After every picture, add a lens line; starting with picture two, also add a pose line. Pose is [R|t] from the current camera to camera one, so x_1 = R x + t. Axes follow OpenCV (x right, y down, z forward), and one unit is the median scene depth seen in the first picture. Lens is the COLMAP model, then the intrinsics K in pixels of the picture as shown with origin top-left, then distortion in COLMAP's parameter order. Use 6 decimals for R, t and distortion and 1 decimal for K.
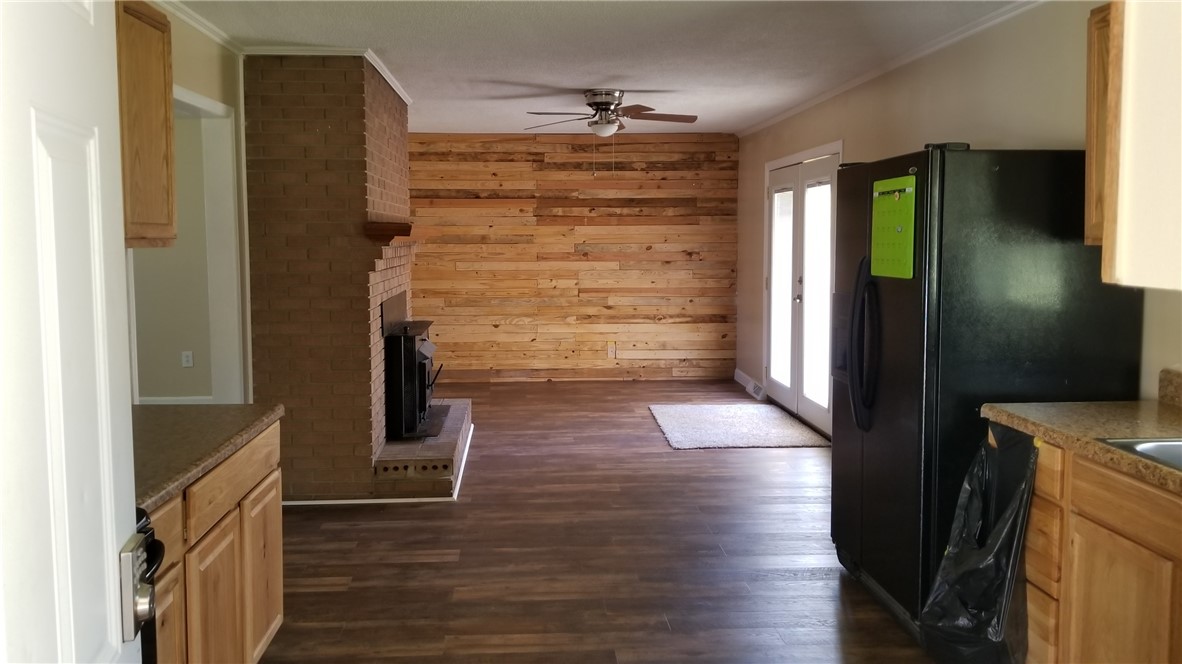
lens RADIAL K [[929.9, 0, 575.4], [0, 929.9, 309.2], [0, 0, 1]] dist [0.086374, -0.114526]
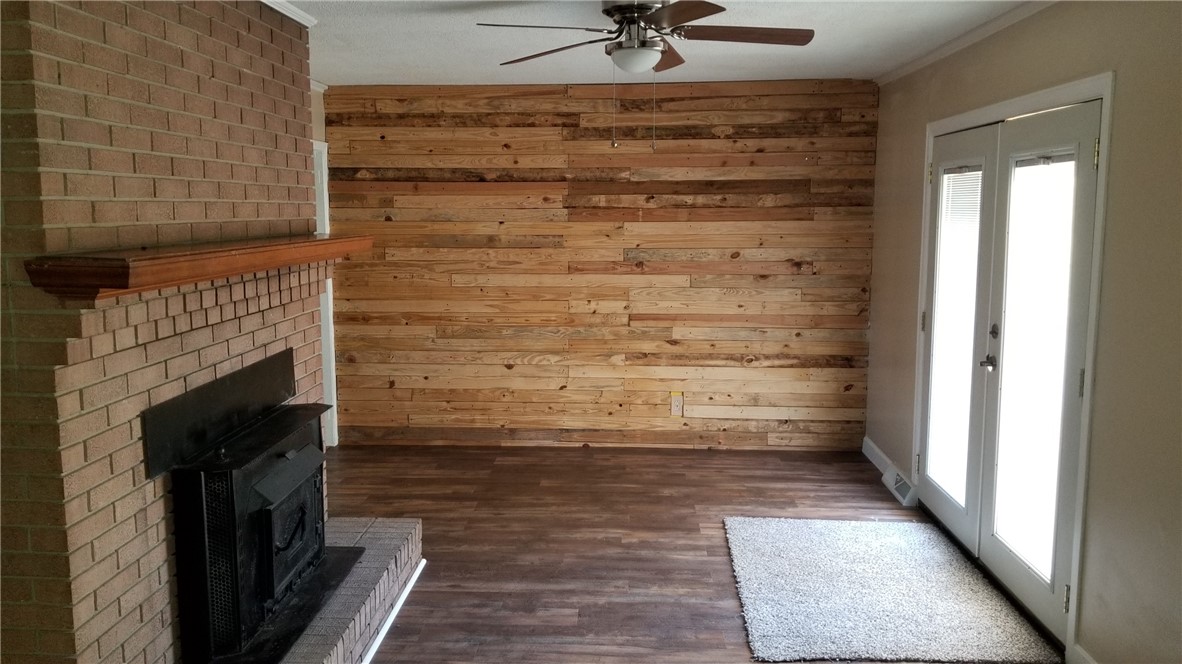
lens RADIAL K [[947.4, 0, 570.1], [0, 947.4, 330.2], [0, 0, 1]] dist [0.089726, -0.140612]
pose [[0.993173, 0.016396, -0.115494, 0.041172], [-0.010858, 0.998768, 0.048416, -0.044069], [0.116146, -0.046831, 0.992127, 0.308183]]
